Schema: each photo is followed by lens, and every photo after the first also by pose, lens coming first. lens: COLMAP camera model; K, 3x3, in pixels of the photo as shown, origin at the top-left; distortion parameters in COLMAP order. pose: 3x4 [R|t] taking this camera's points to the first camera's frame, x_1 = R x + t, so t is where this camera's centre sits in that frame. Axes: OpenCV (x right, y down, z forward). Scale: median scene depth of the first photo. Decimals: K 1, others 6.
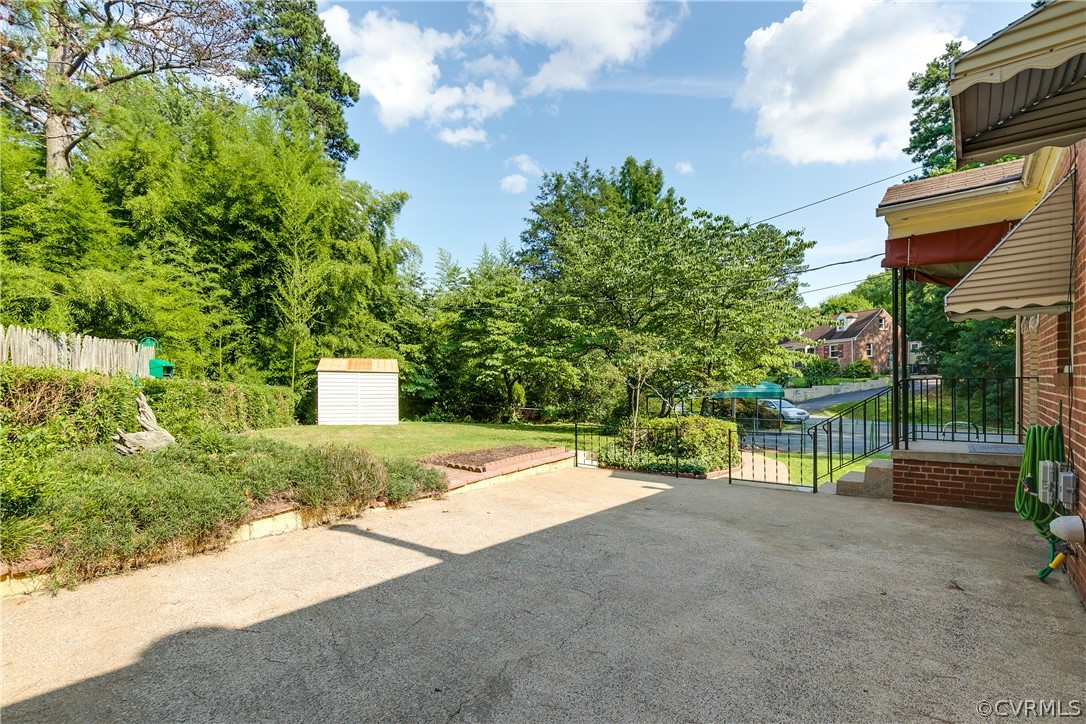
lens RADIAL K [[484.7, 0, 541.1], [0, 484.7, 359.0], [0, 0, 1]] dist [0.011046, -0.002977]
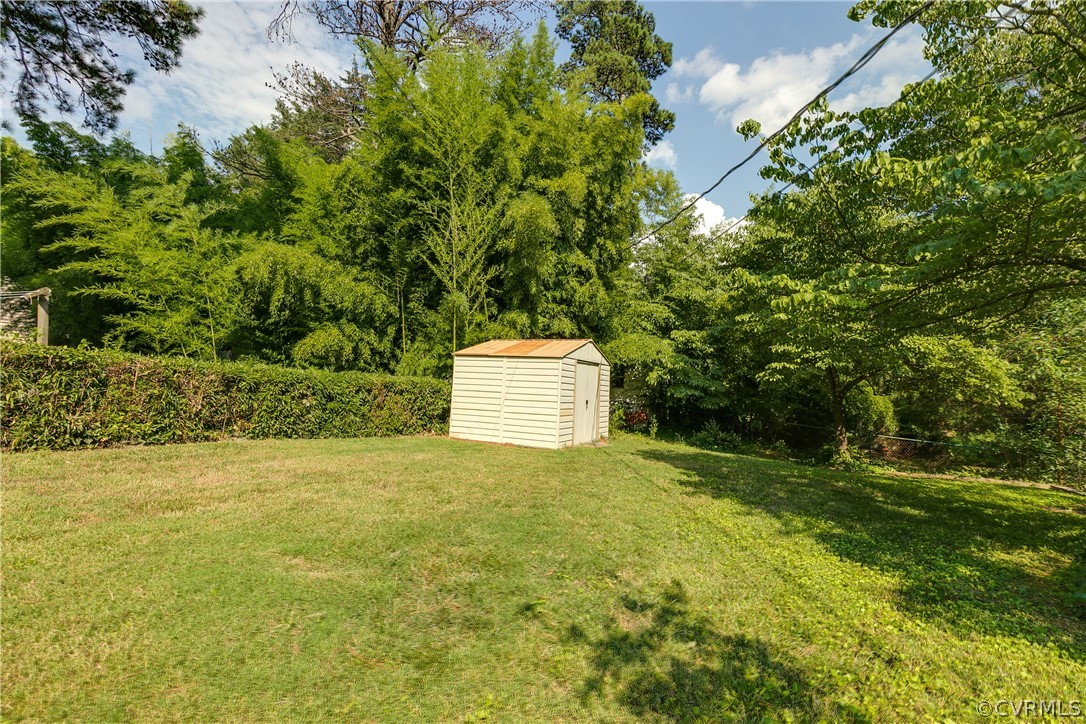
lens RADIAL K [[484.7, 0, 549.6], [0, 484.7, 358.7], [0, 0, 1]] dist [0.011046, -0.002977]
pose [[0.754499, -0.008269, -0.656249, 0.044924], [-0.003855, 0.999848, -0.017030, 0.024331], [0.656290, 0.015379, 0.754352, 0.348342]]
